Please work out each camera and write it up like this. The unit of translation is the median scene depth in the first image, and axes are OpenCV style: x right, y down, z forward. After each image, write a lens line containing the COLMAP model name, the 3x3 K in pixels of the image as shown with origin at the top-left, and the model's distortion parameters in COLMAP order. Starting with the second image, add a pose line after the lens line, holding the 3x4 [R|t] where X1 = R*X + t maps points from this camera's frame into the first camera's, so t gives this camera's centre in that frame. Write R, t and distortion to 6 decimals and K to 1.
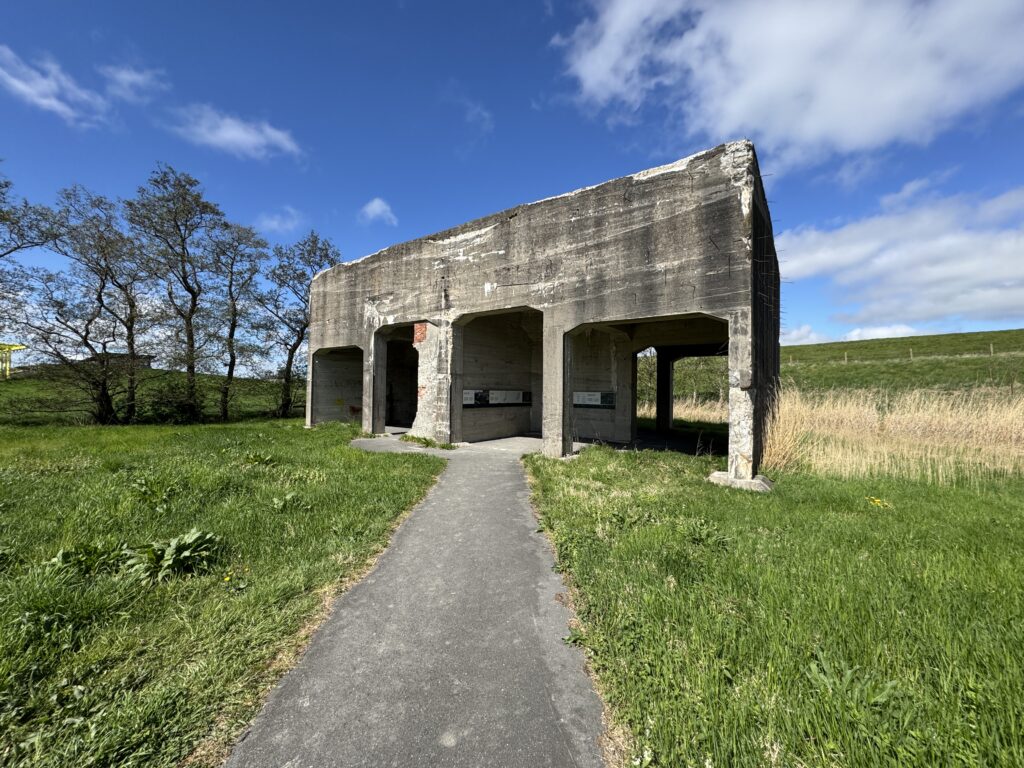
lens RADIAL K [[411.3, 0, 515.1], [0, 411.3, 387.5], [0, 0, 1]] dist [-0.001157, 0.000060]
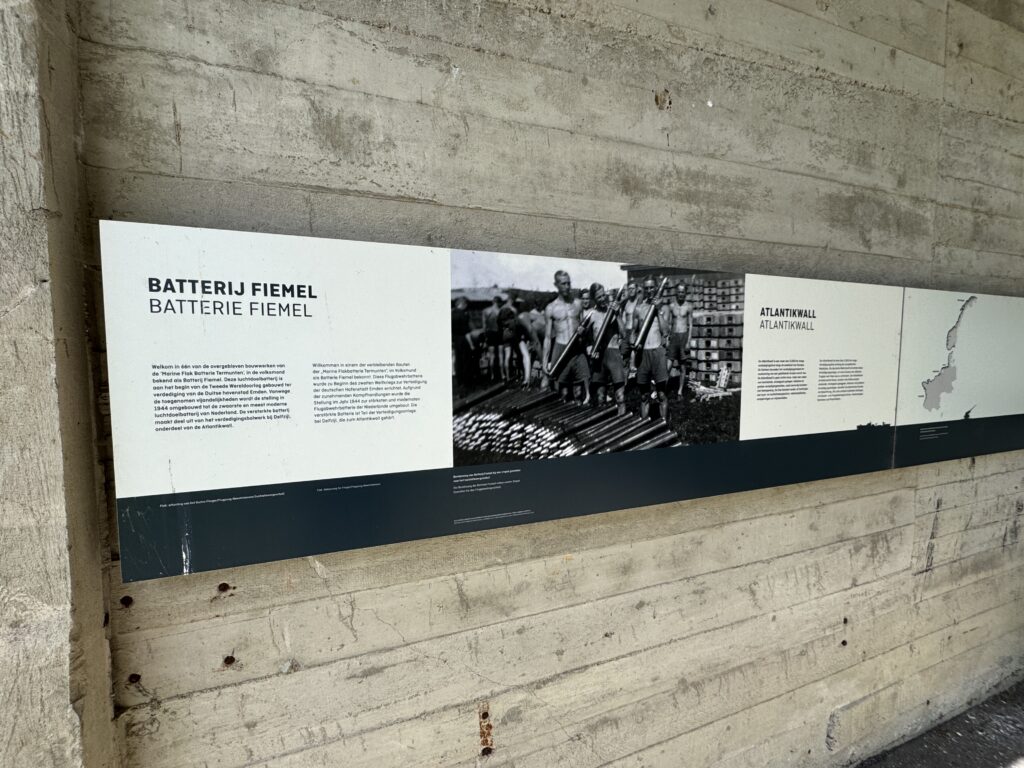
lens RADIAL K [[411.3, 0, 511.4], [0, 411.3, 381.1], [0, 0, 1]] dist [-0.001157, 0.000060]
pose [[0.814025, 0.036447, -0.579685, -0.065483], [0.011992, 0.996762, 0.079511, 0.025288], [0.580706, -0.071676, 0.810952, 1.128809]]
